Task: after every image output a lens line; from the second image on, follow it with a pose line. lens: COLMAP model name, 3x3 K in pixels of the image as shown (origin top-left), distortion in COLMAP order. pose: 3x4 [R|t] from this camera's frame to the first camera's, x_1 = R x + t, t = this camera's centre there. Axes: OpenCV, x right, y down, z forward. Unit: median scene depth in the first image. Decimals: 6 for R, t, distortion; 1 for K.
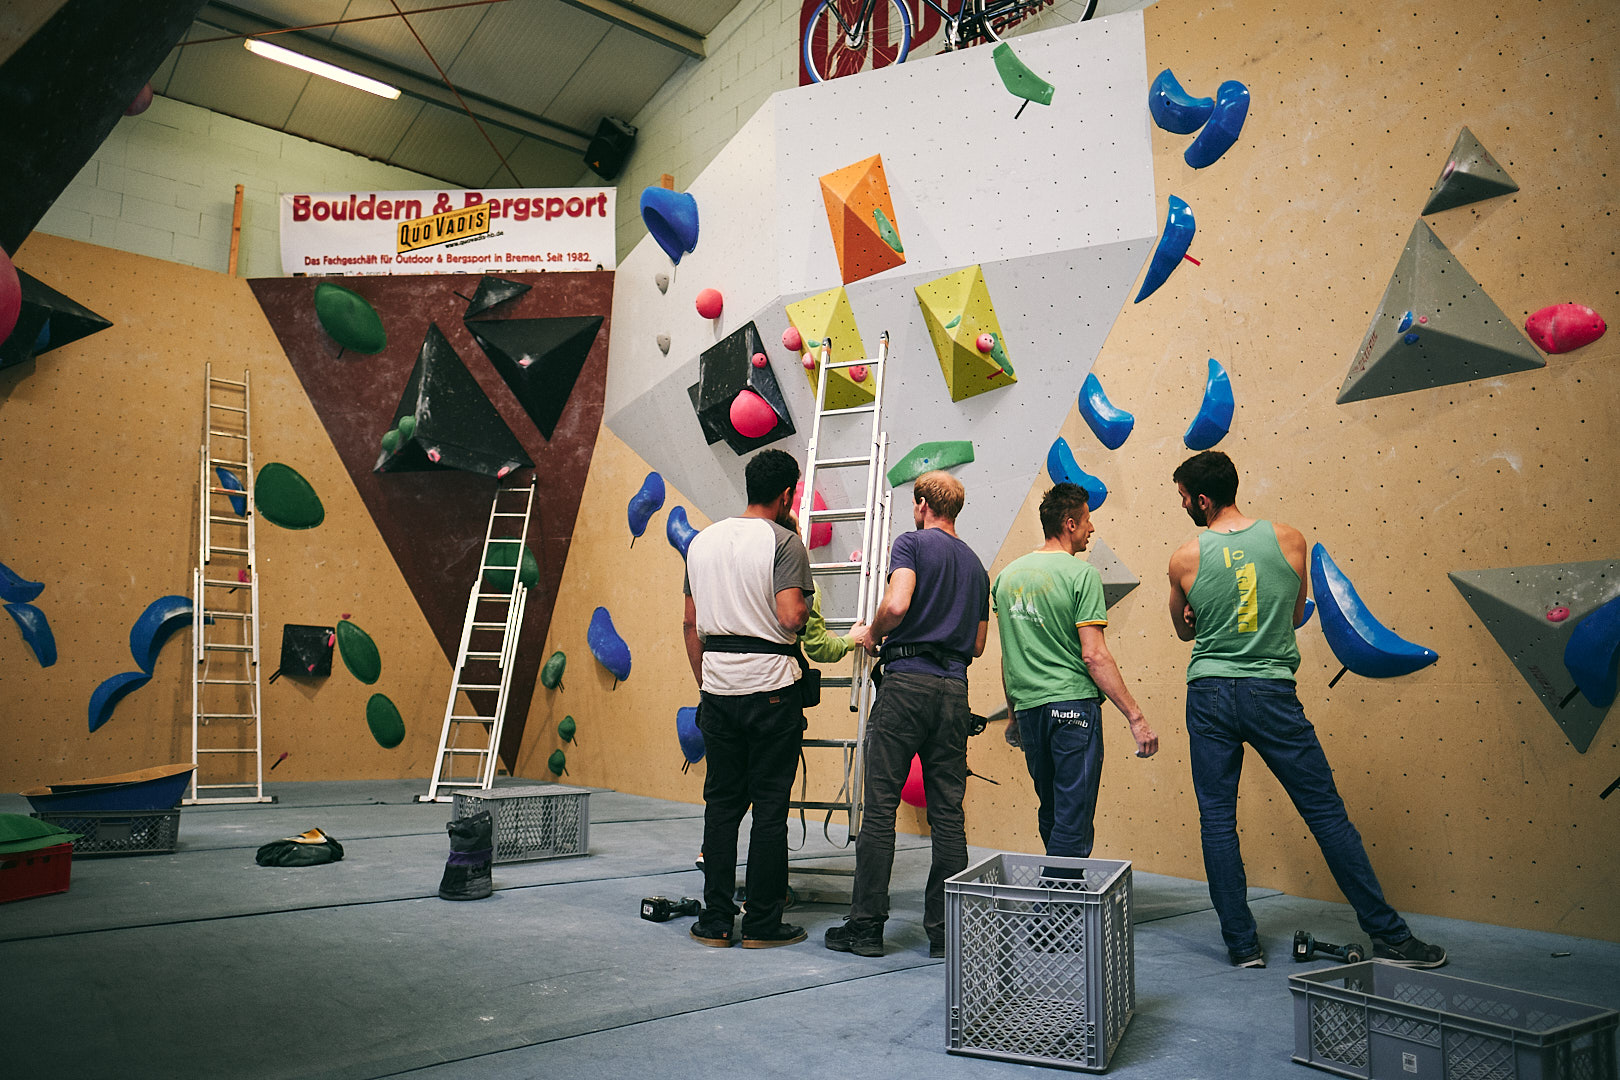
lens RADIAL K [[1143.3, 0, 813.4], [0, 1143.3, 536.4], [0, 0, 1]] dist [-0.011615, 0.007198]
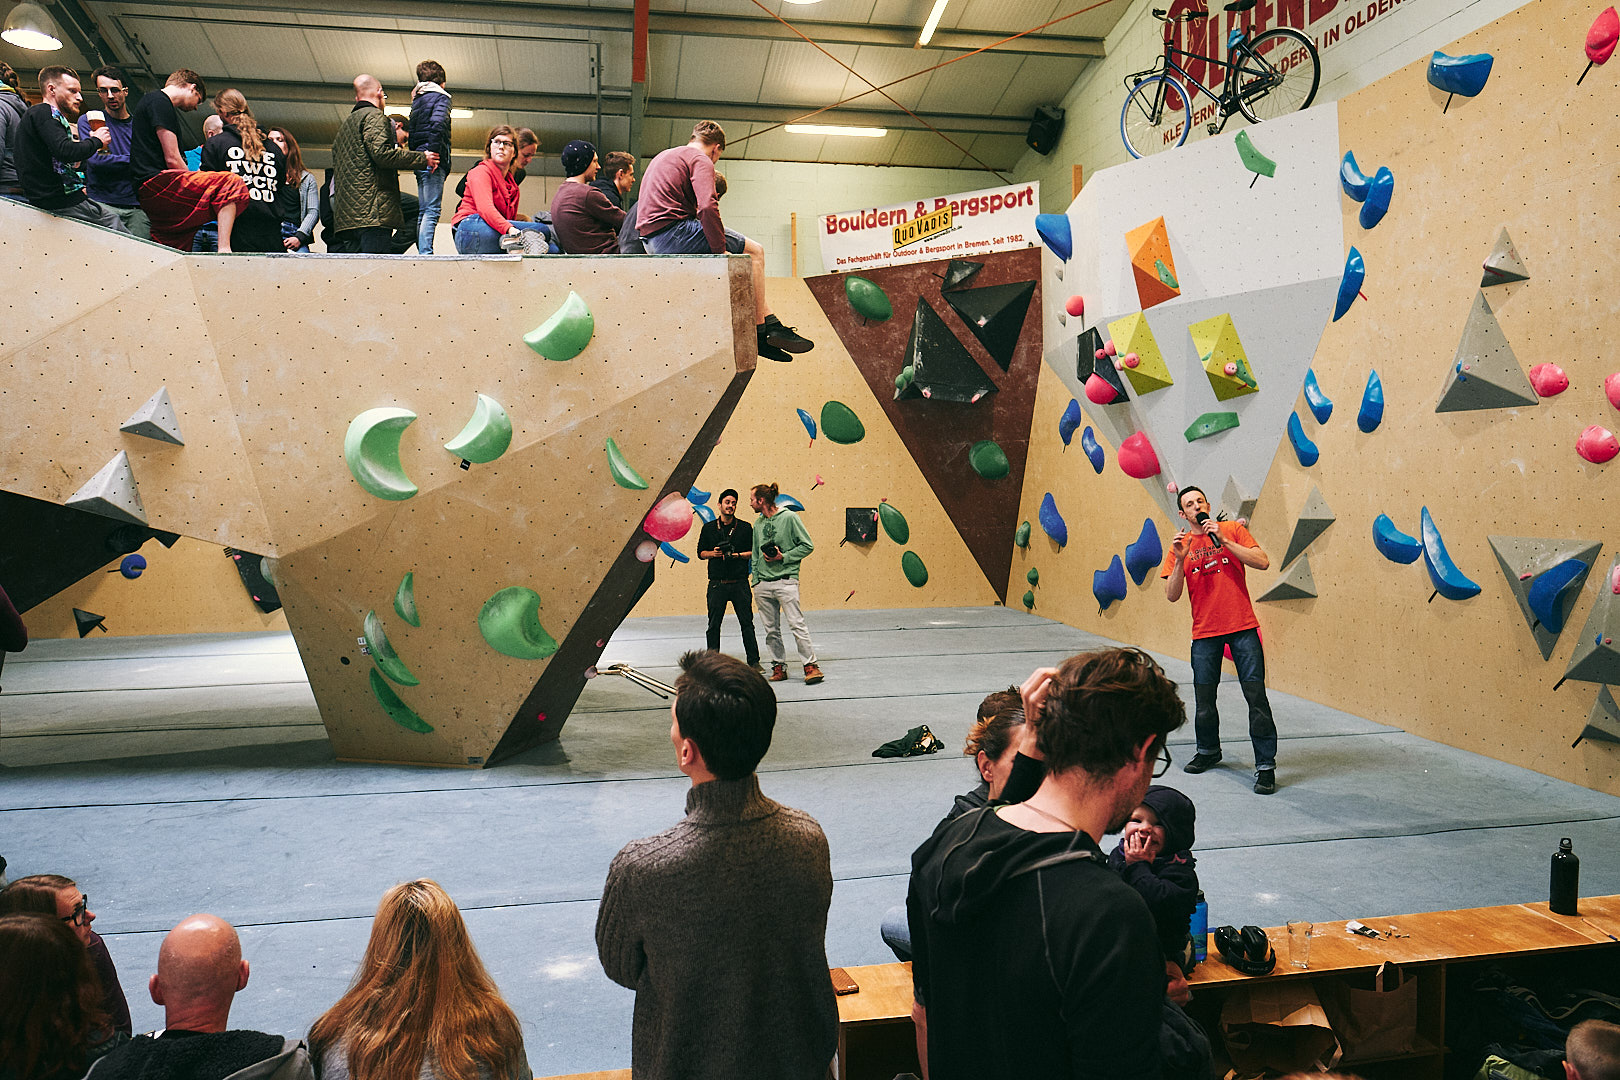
lens RADIAL K [[1143.3, 0, 815.3], [0, 1143.3, 540.9], [0, 0, 1]] dist [-0.011615, 0.007198]
pose [[0.872831, 0.002218, -0.488018, 0.311456], [0.089873, 0.982156, 0.165204, -0.173125], [0.479676, -0.188054, 0.857057, -0.423797]]
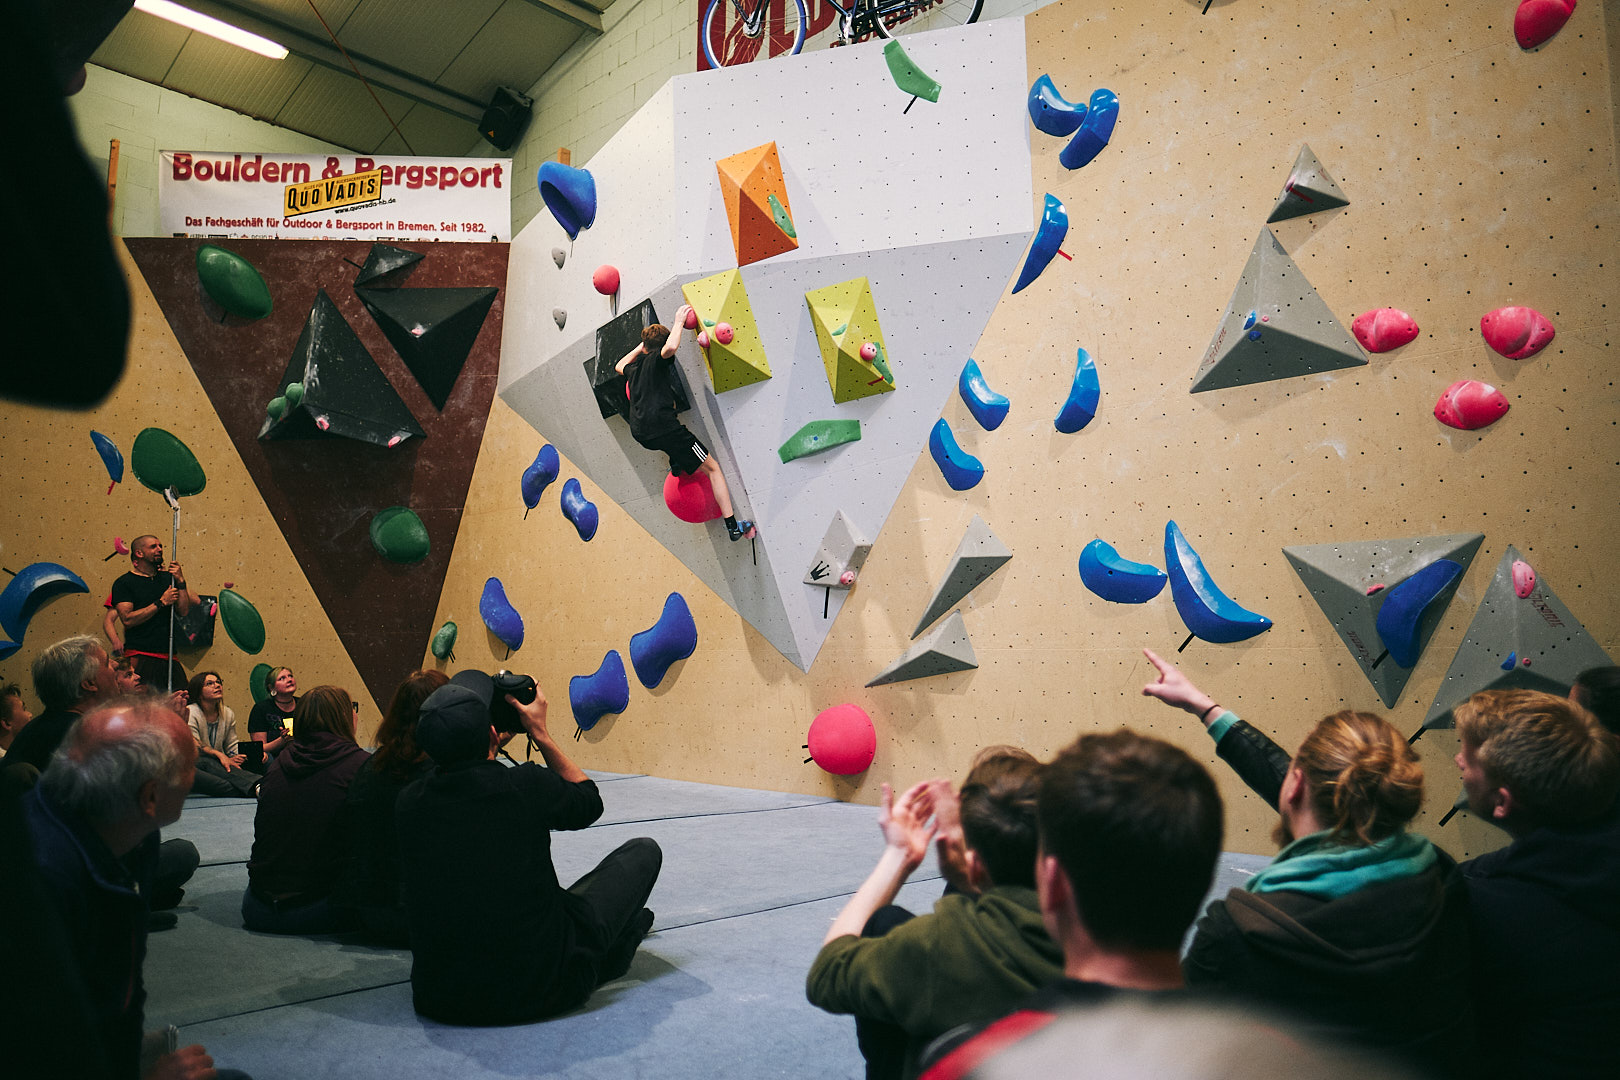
lens RADIAL K [[1143.3, 0, 814.9], [0, 1143.3, 537.8], [0, 0, 1]] dist [-0.011615, 0.007198]
pose [[0.995274, 0.010535, 0.096534, -0.001671], [-0.012640, 0.999695, 0.021219, 0.002343], [-0.096281, -0.022339, 0.995103, -0.036358]]
